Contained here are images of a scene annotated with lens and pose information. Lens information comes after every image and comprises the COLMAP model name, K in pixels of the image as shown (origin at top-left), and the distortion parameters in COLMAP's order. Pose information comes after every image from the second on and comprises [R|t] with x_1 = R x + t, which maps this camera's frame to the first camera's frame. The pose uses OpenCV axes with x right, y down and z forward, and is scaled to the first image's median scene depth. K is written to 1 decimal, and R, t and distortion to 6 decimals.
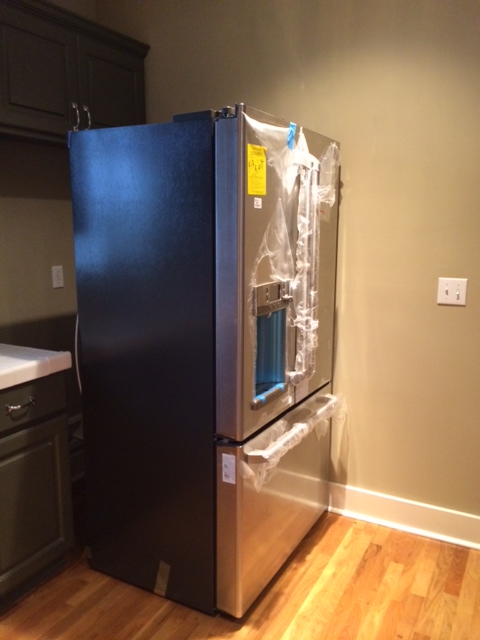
lens RADIAL K [[553.6, 0, 246.9], [0, 553.6, 321.0], [0, 0, 1]] dist [0.037402, -0.028200]
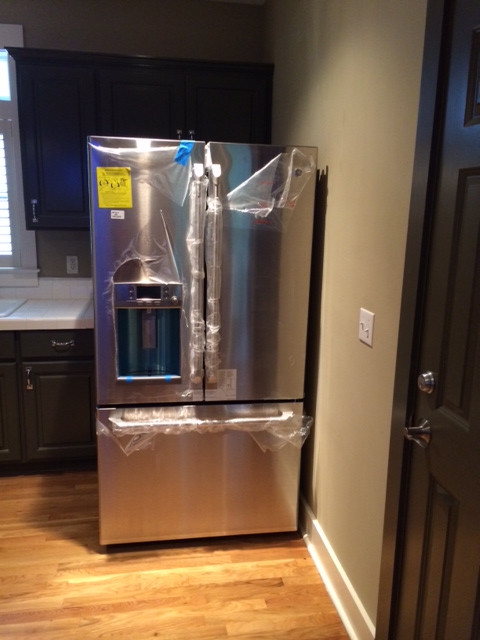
lens RADIAL K [[553.6, 0, 242.4], [0, 553.6, 322.0], [0, 0, 1]] dist [0.037402, -0.028200]
pose [[0.610756, 0.174162, -0.772428, 0.954380], [-0.158681, 0.982643, 0.096092, -0.117710], [0.775756, 0.063881, 0.627791, 0.386481]]
